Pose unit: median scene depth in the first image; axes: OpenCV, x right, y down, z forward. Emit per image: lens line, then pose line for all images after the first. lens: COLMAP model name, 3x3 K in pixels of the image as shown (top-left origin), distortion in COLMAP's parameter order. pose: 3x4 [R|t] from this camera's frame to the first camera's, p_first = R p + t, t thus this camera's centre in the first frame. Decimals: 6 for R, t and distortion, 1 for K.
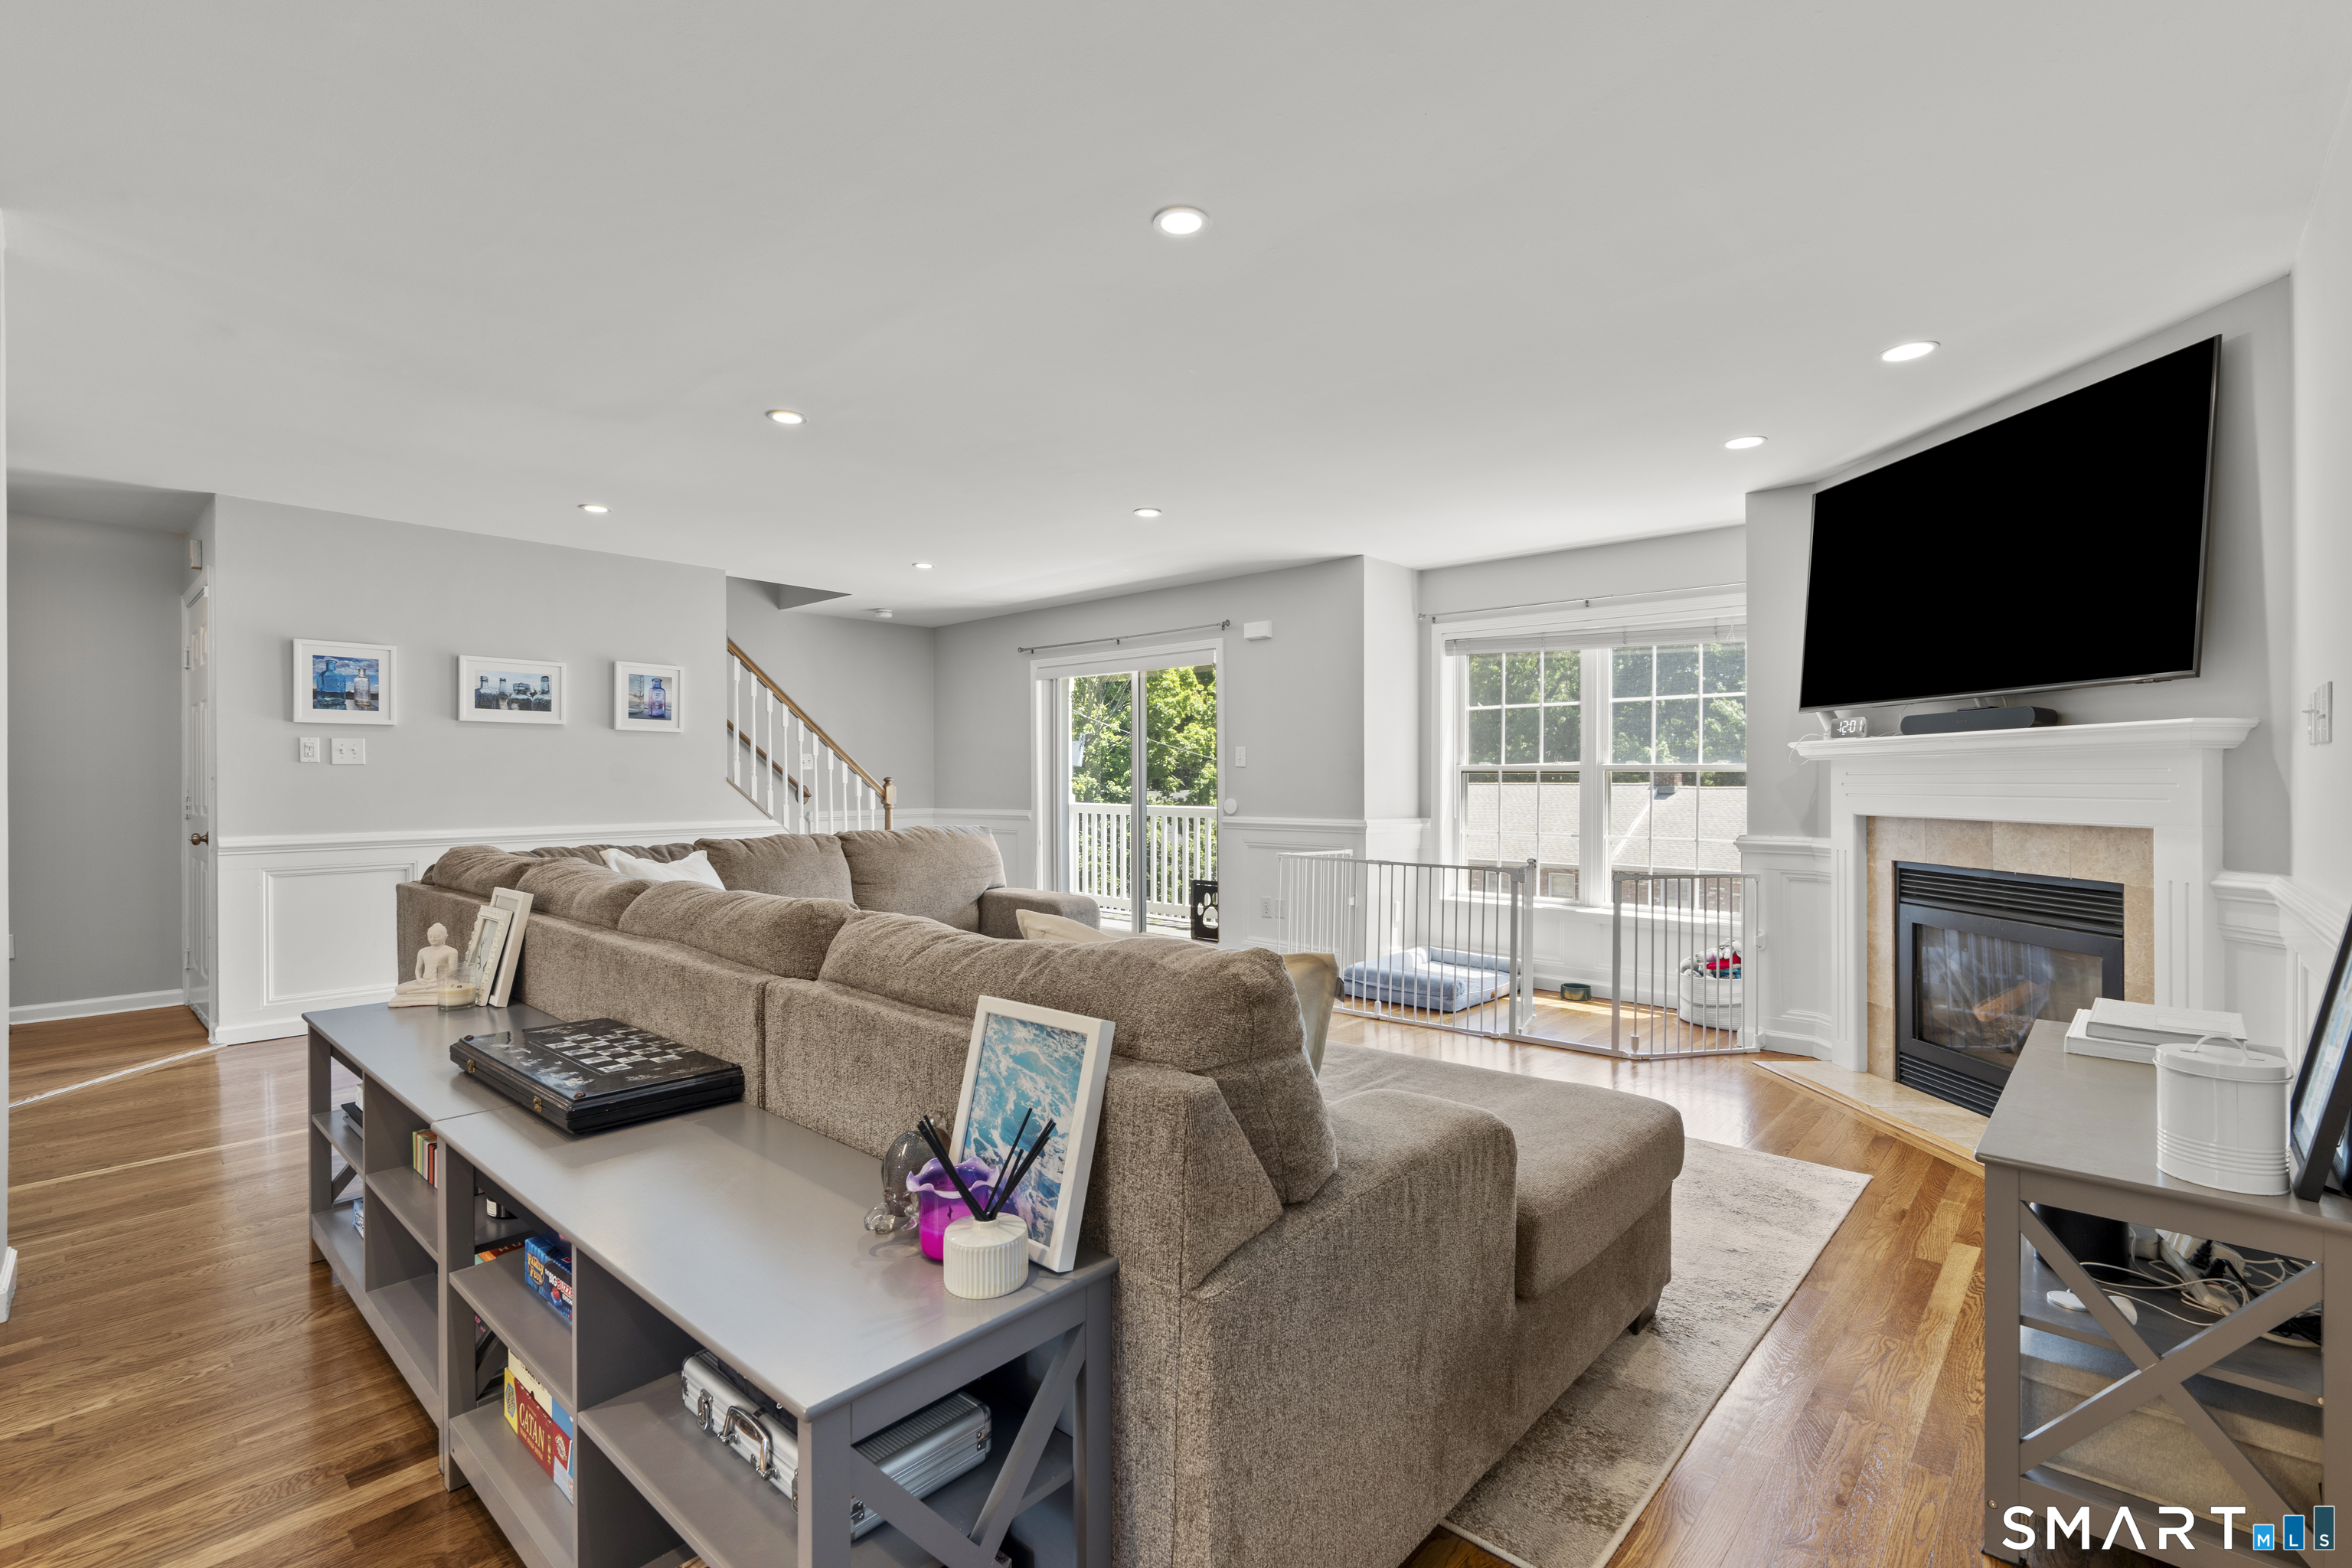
lens RADIAL K [[1056.1, 0, 1174.3], [0, 1056.1, 778.6], [0, 0, 1]] dist [-0.007168, 0.002936]
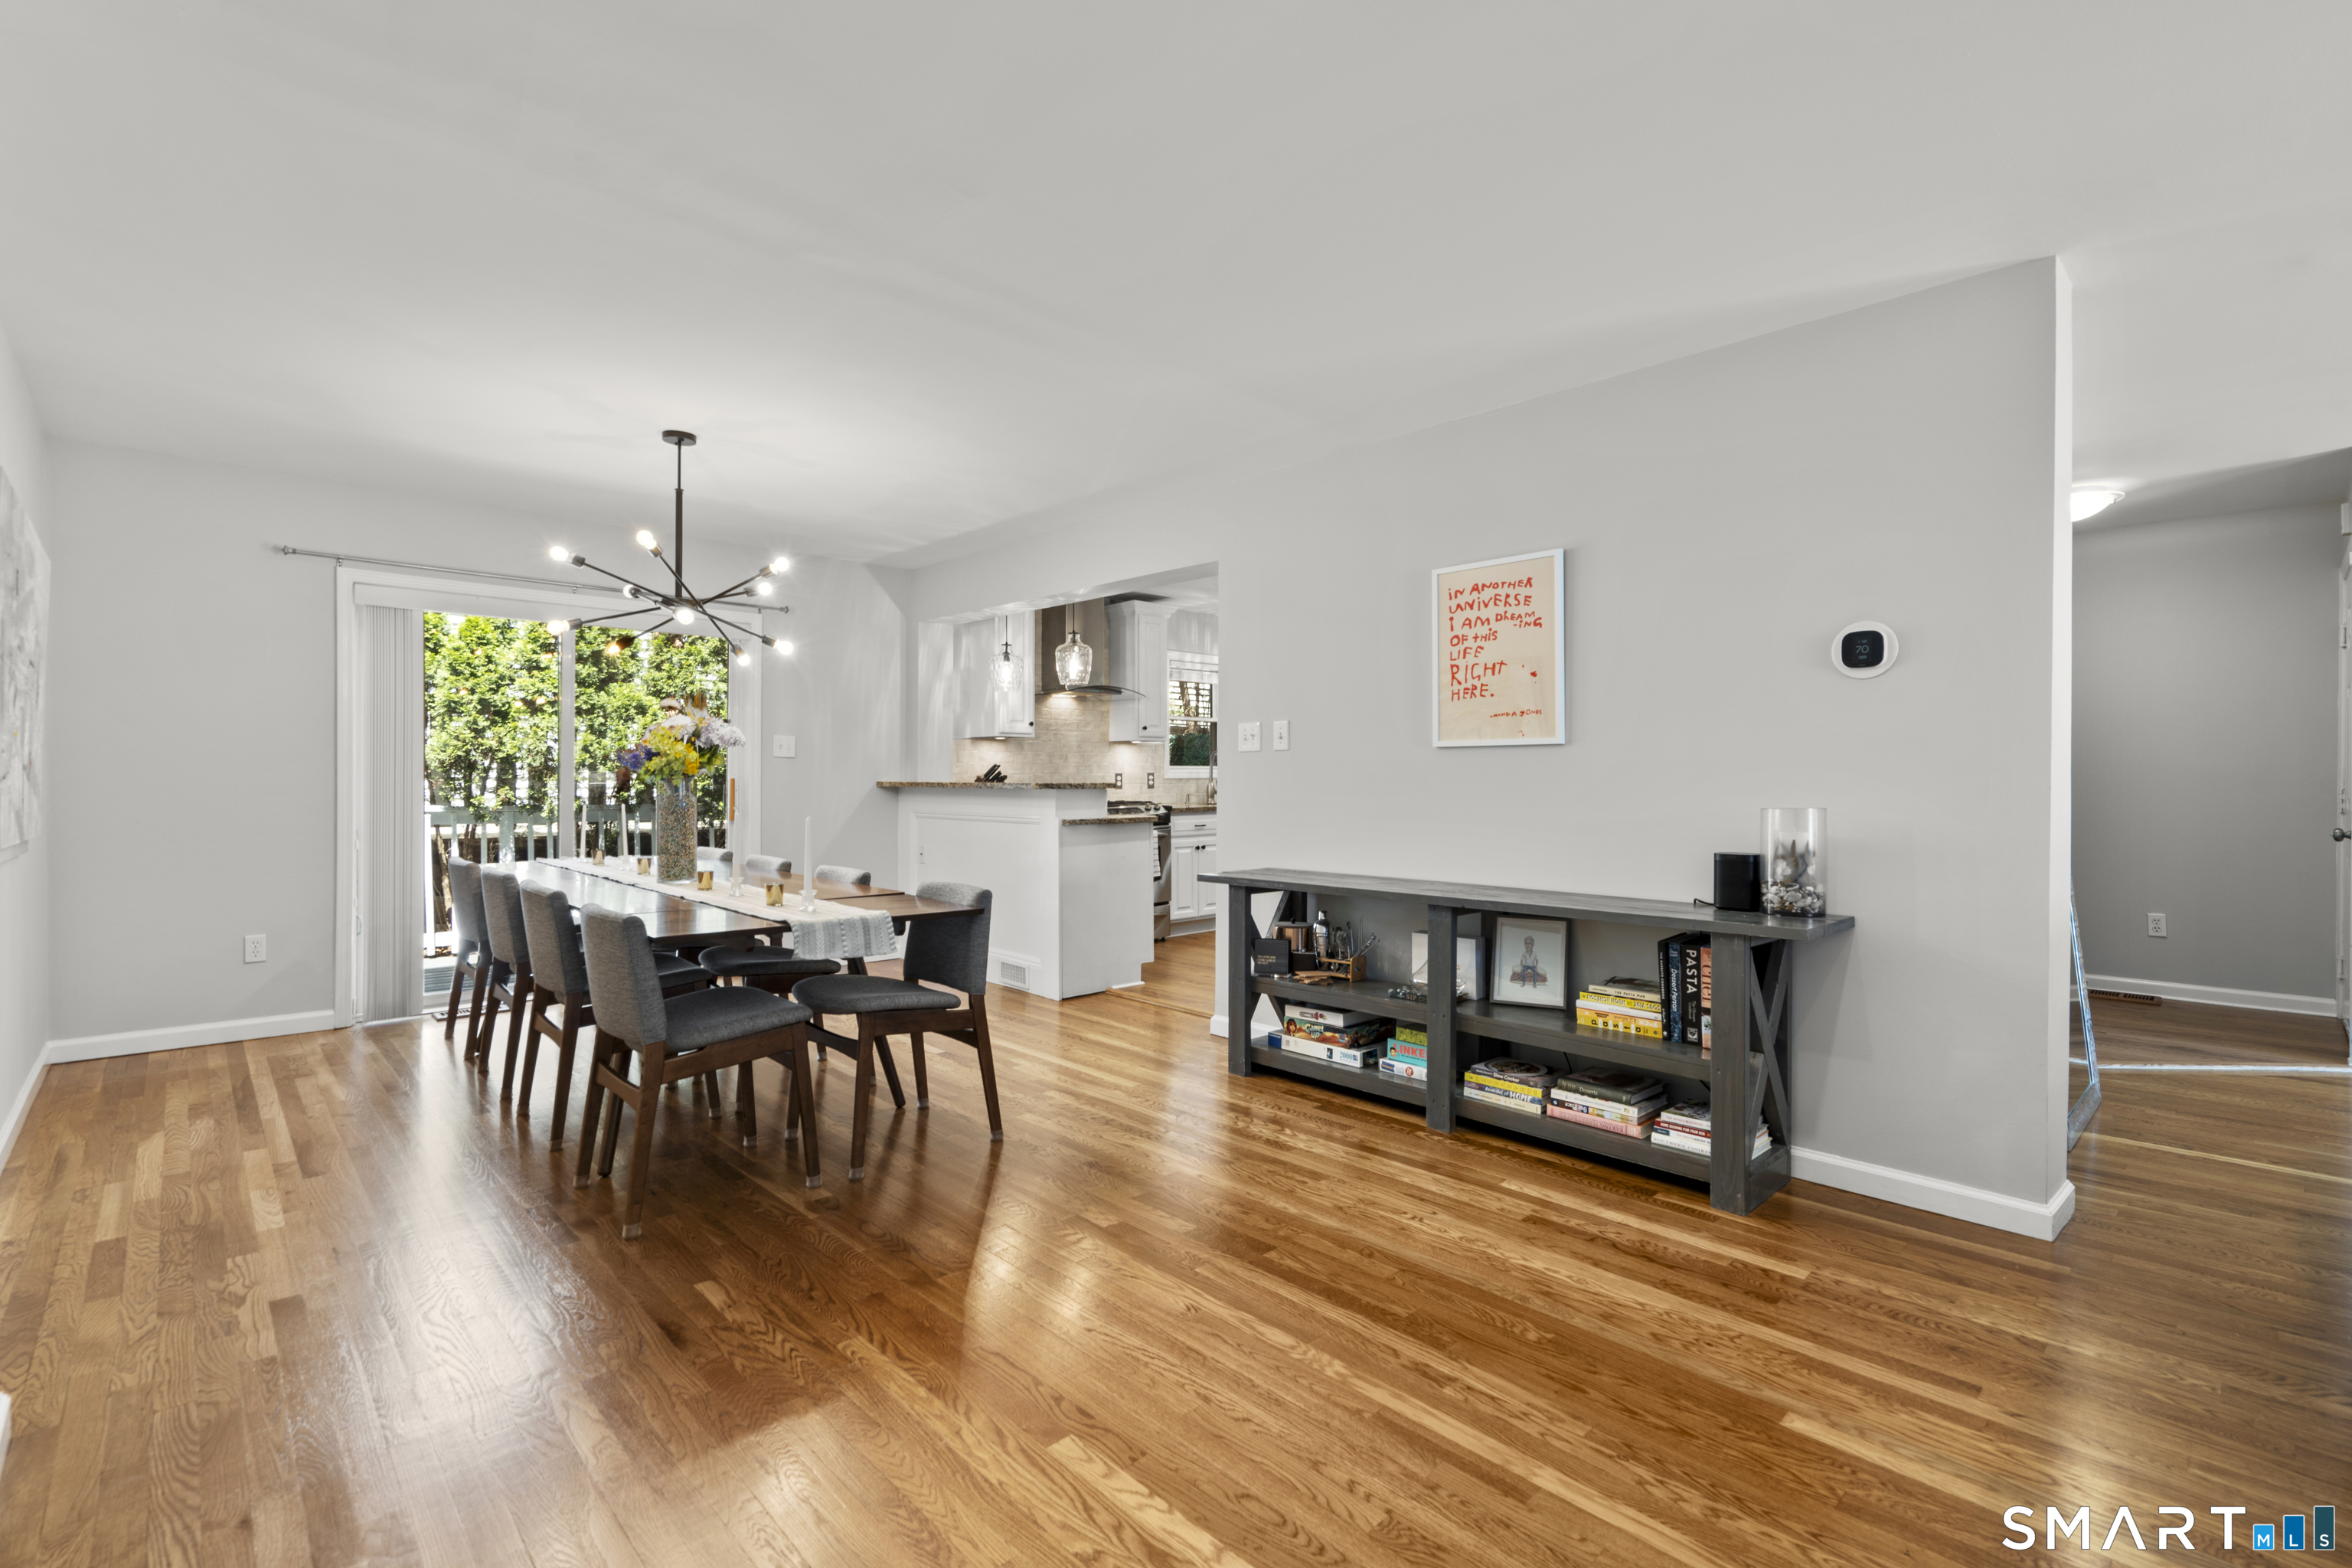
lens RADIAL K [[1056.1, 0, 1176.6], [0, 1056.1, 781.9], [0, 0, 1]] dist [-0.007168, 0.002936]
pose [[-0.067262, 0.003111, -0.997731, 0.034105], [-0.000713, 0.999995, 0.003167, 0.010305], [0.997735, 0.000925, -0.067259, 0.067126]]
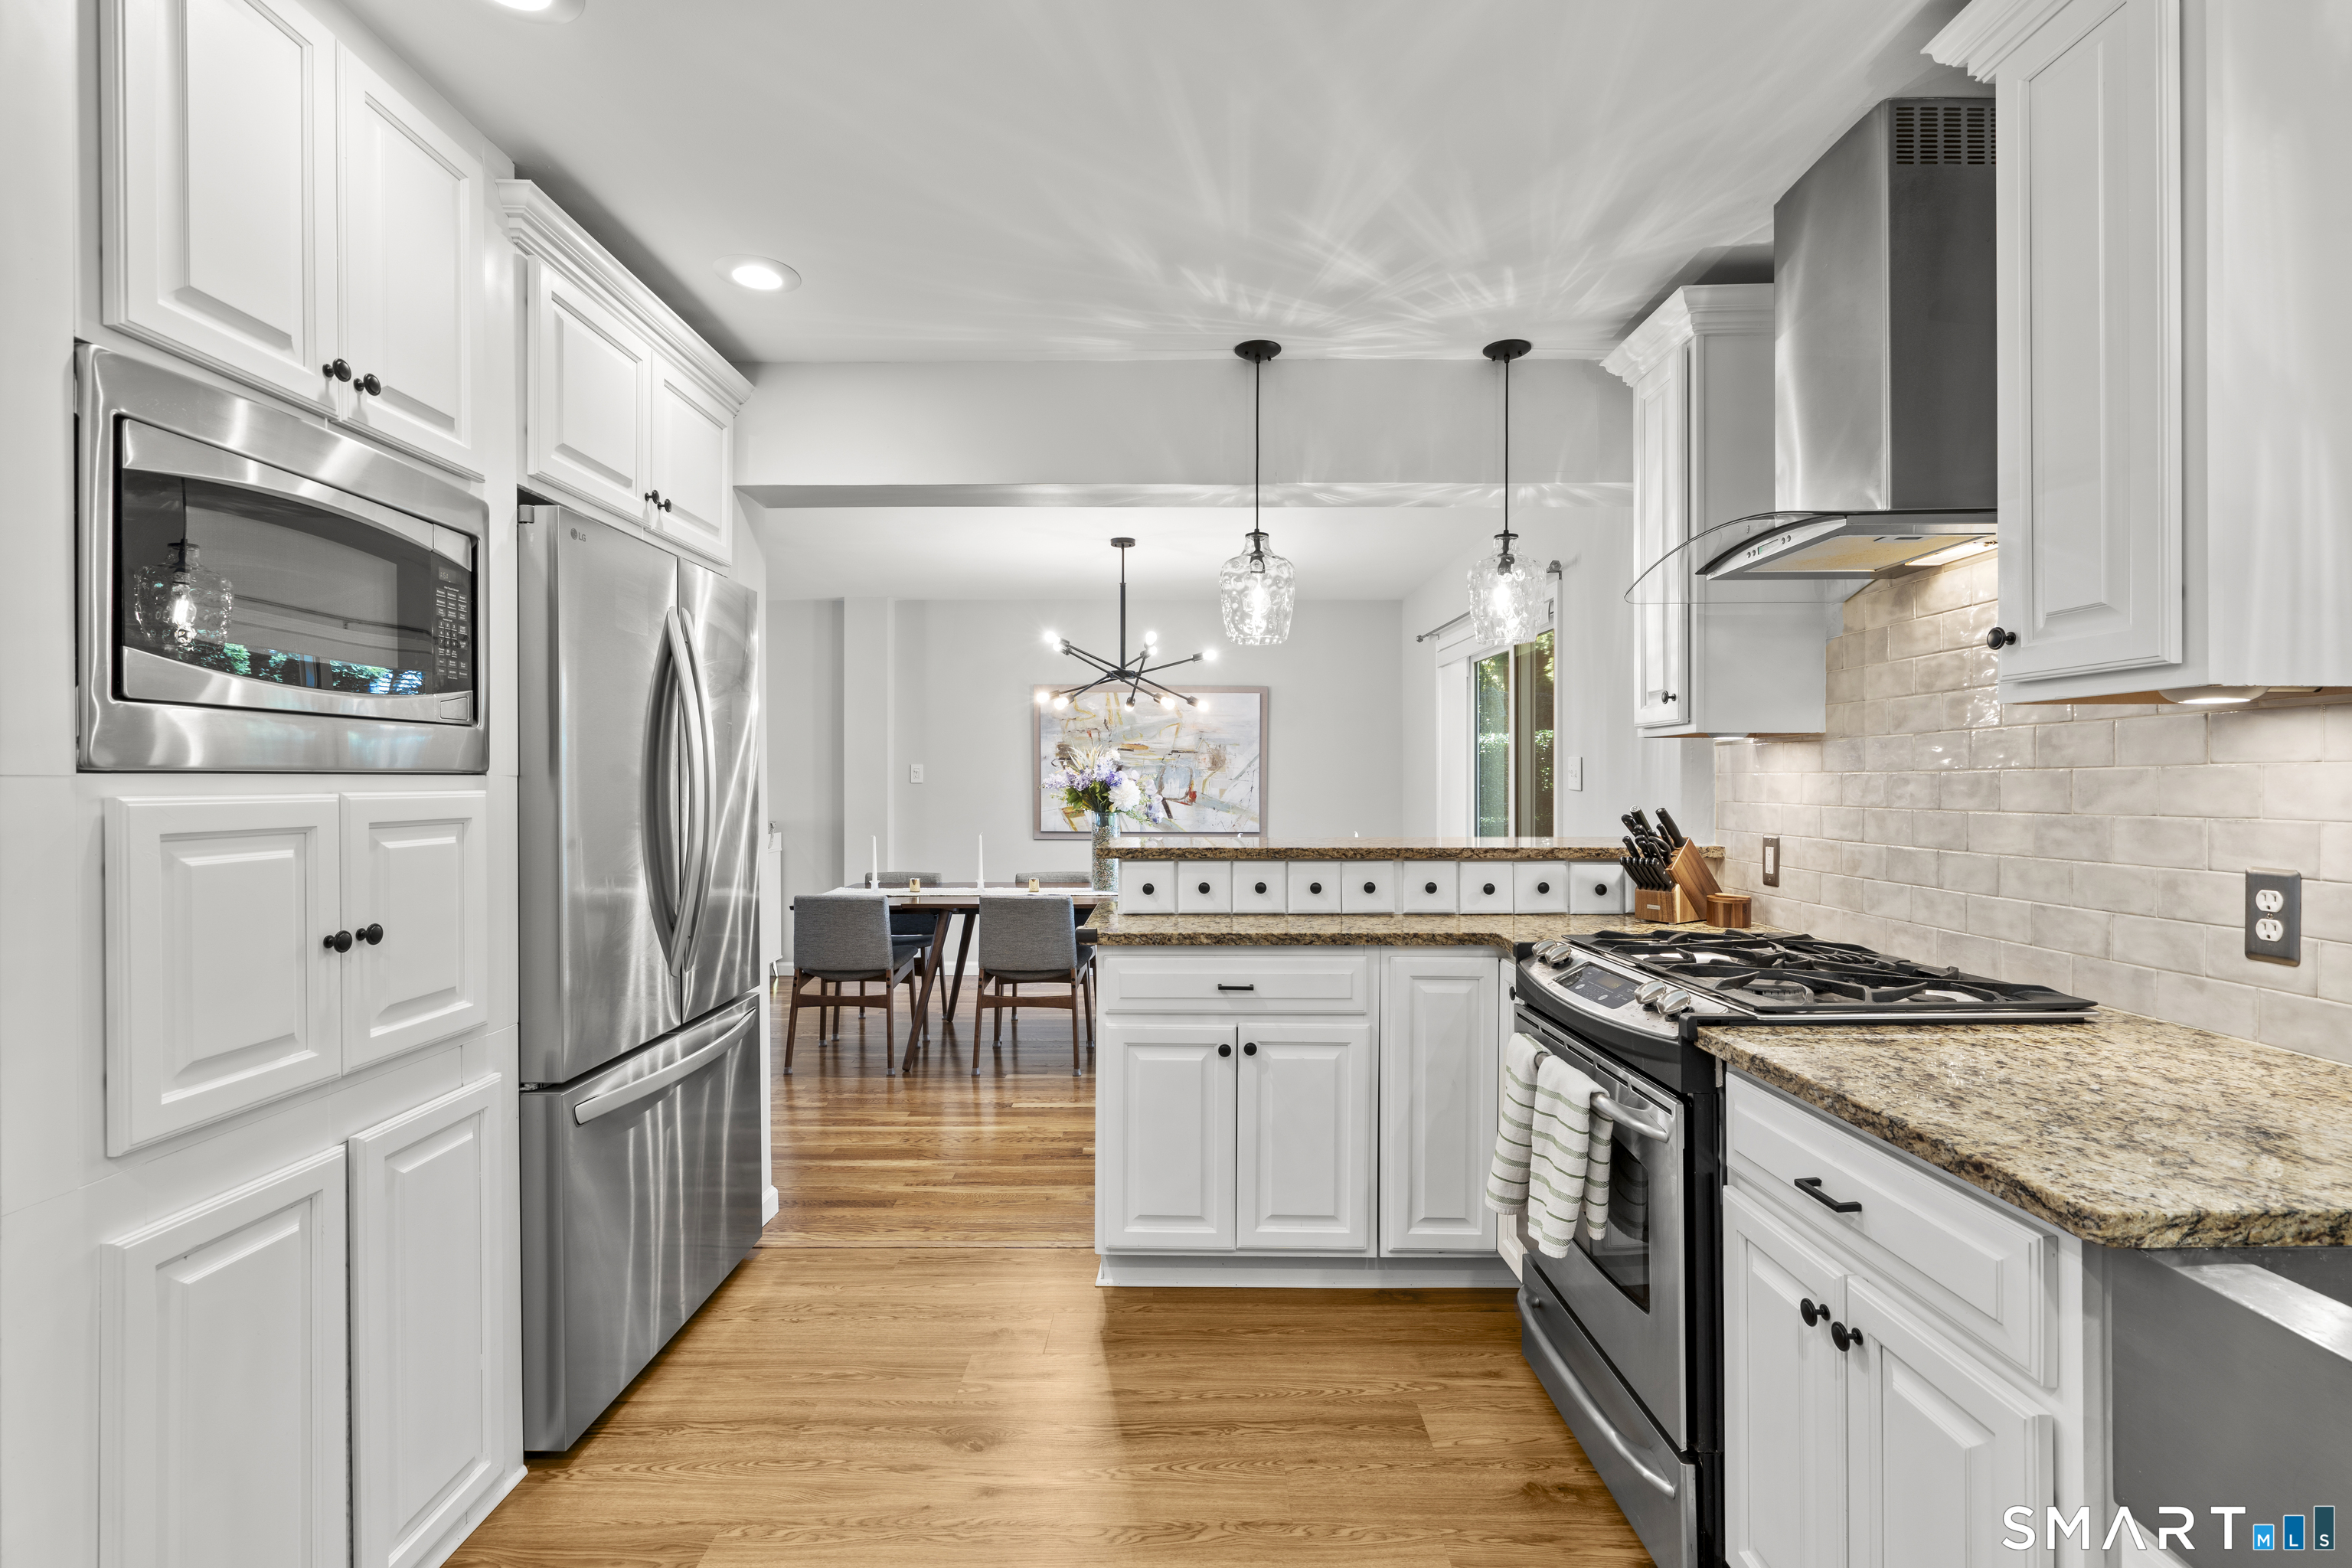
lens RADIAL K [[1056.1, 0, 1181.5], [0, 1056.1, 781.6], [0, 0, 1]] dist [-0.007168, 0.002936]
pose [[-0.679370, -0.003347, 0.733788, -1.543720], [0.000130, 0.999989, 0.004681, -0.023843], [-0.733796, 0.003275, -0.679362, 0.286771]]
